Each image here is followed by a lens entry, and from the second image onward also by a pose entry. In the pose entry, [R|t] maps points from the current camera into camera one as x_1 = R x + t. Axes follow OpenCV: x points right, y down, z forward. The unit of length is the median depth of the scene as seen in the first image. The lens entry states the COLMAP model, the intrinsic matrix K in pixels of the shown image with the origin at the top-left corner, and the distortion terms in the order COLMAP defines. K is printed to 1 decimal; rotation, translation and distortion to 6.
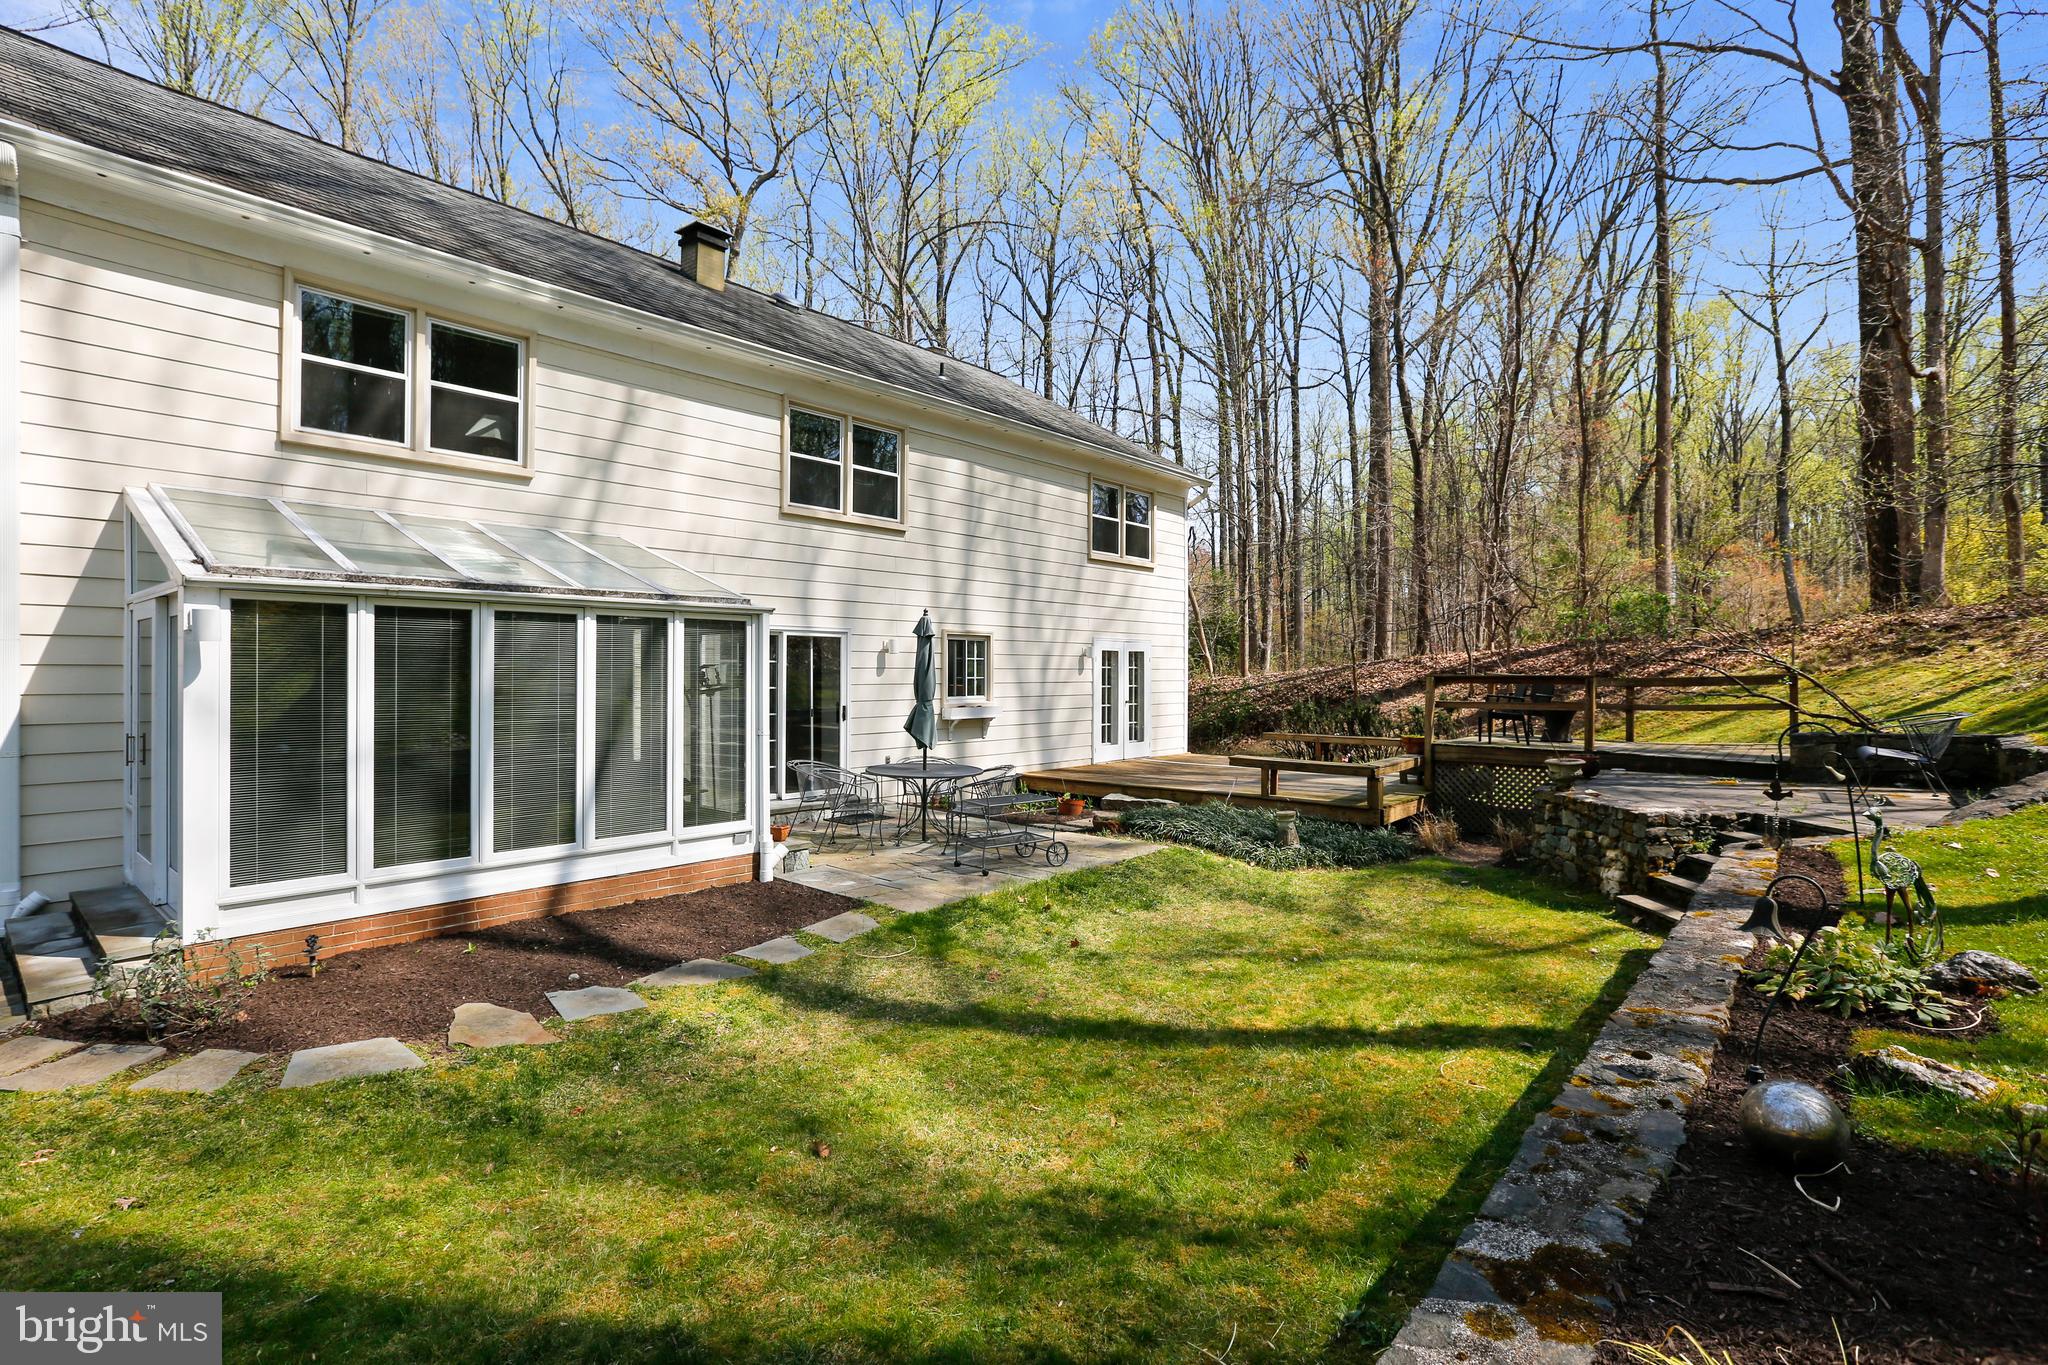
lens RADIAL K [[960.6, 0, 1024.0], [0, 960.6, 682.5], [0, 0, 1]] dist [-0.029946, 0.000012]
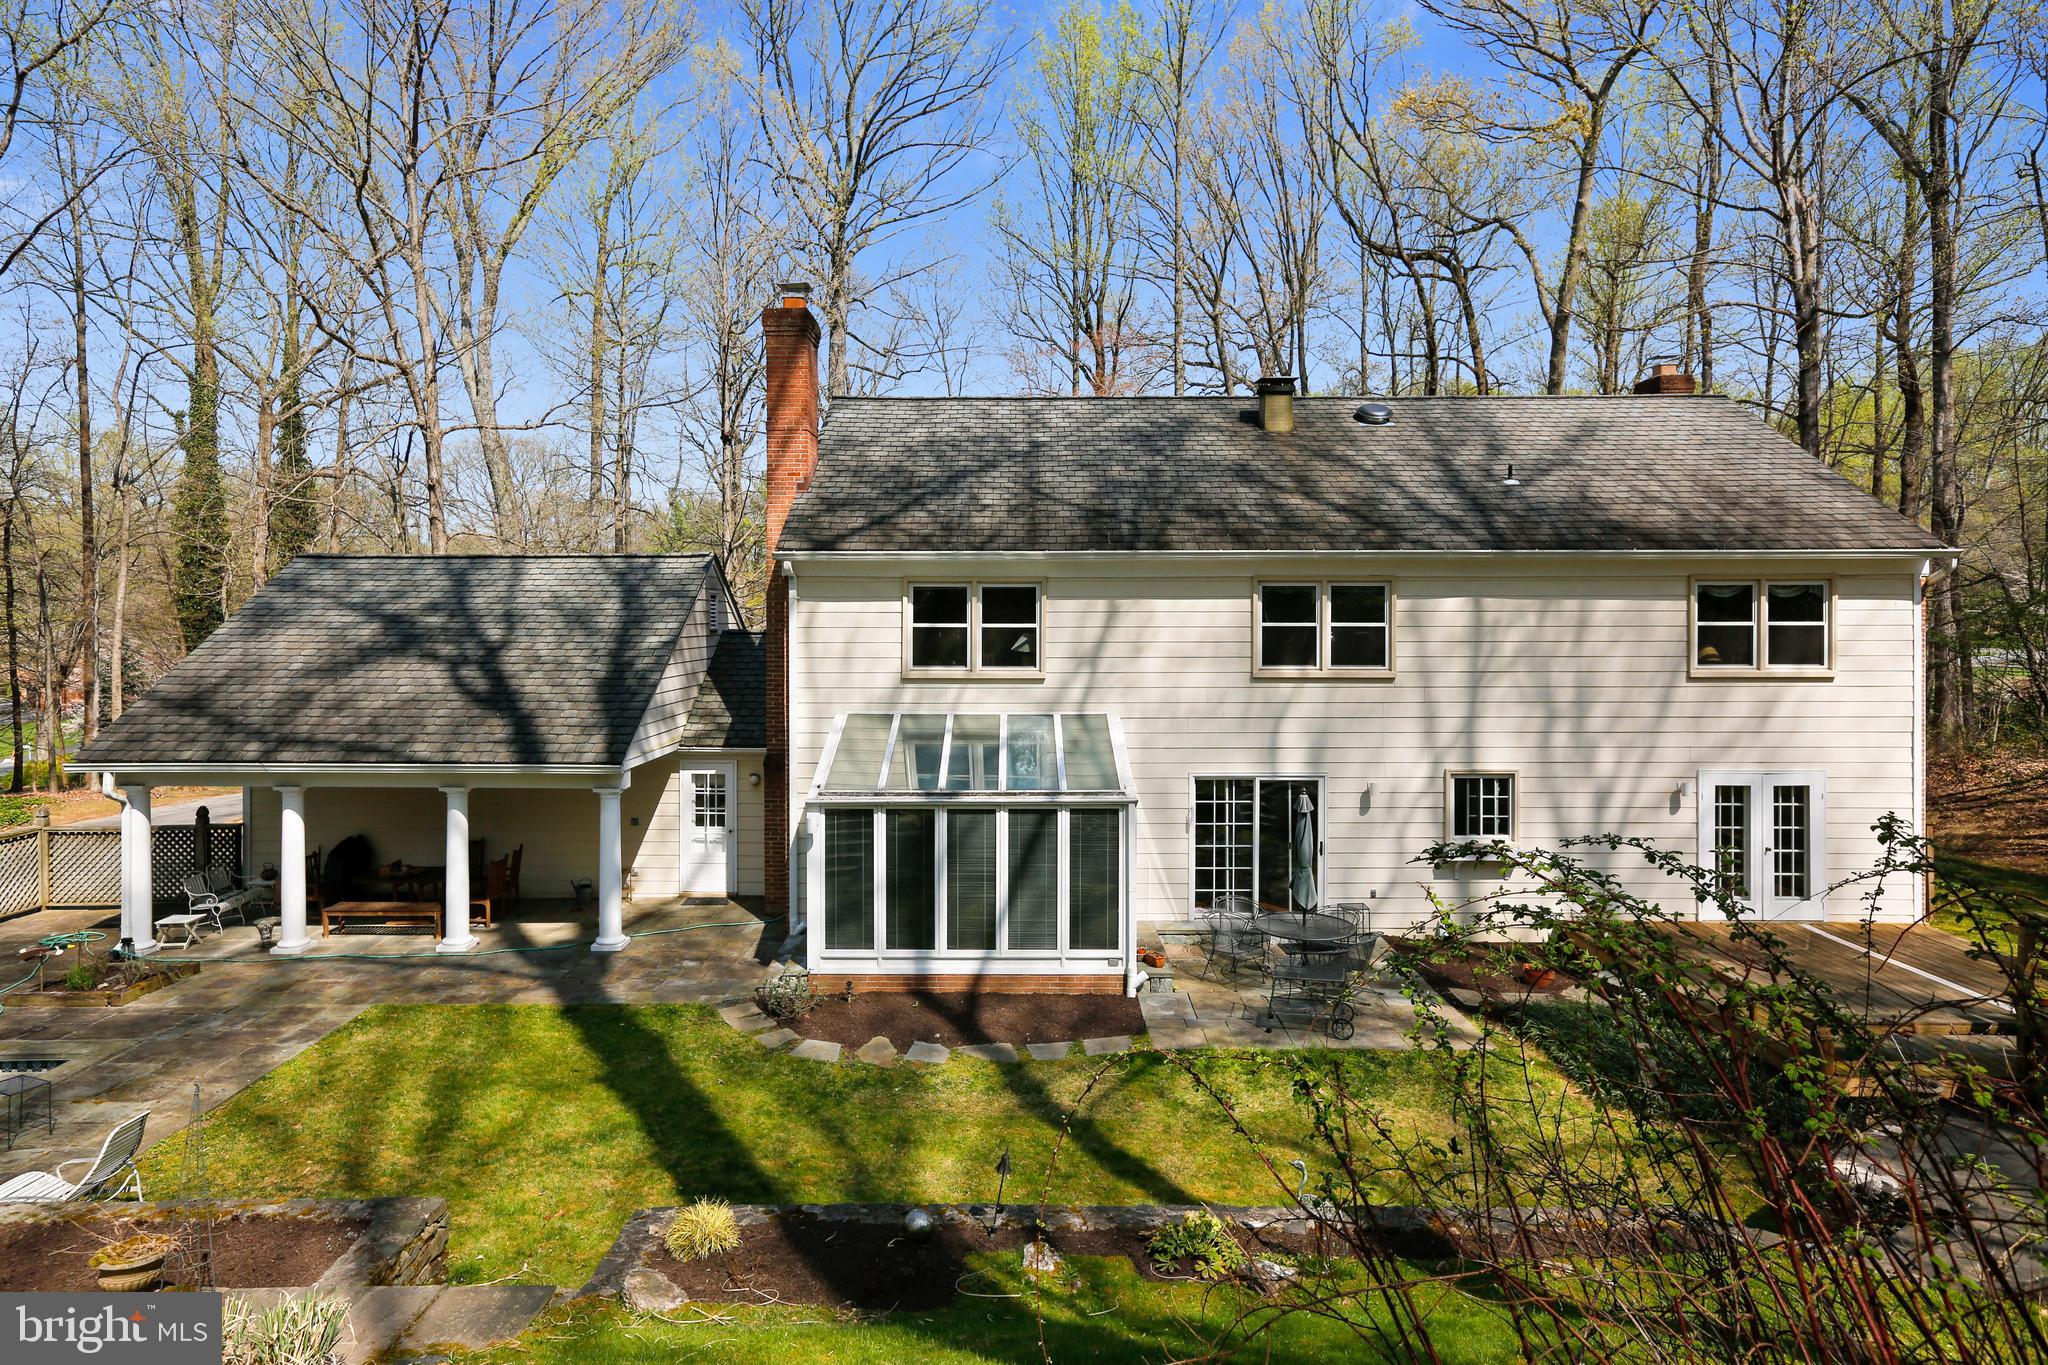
lens RADIAL K [[1288.8, 0, 1023.9], [0, 1288.8, 589.0], [0, 0, 1]] dist [-0.013907, 0.000348]
pose [[0.642656, -0.002162, -0.766152, 0.790682], [-0.006566, 0.999944, -0.008330, -0.272235], [0.766127, 0.010384, 0.642605, -0.236646]]
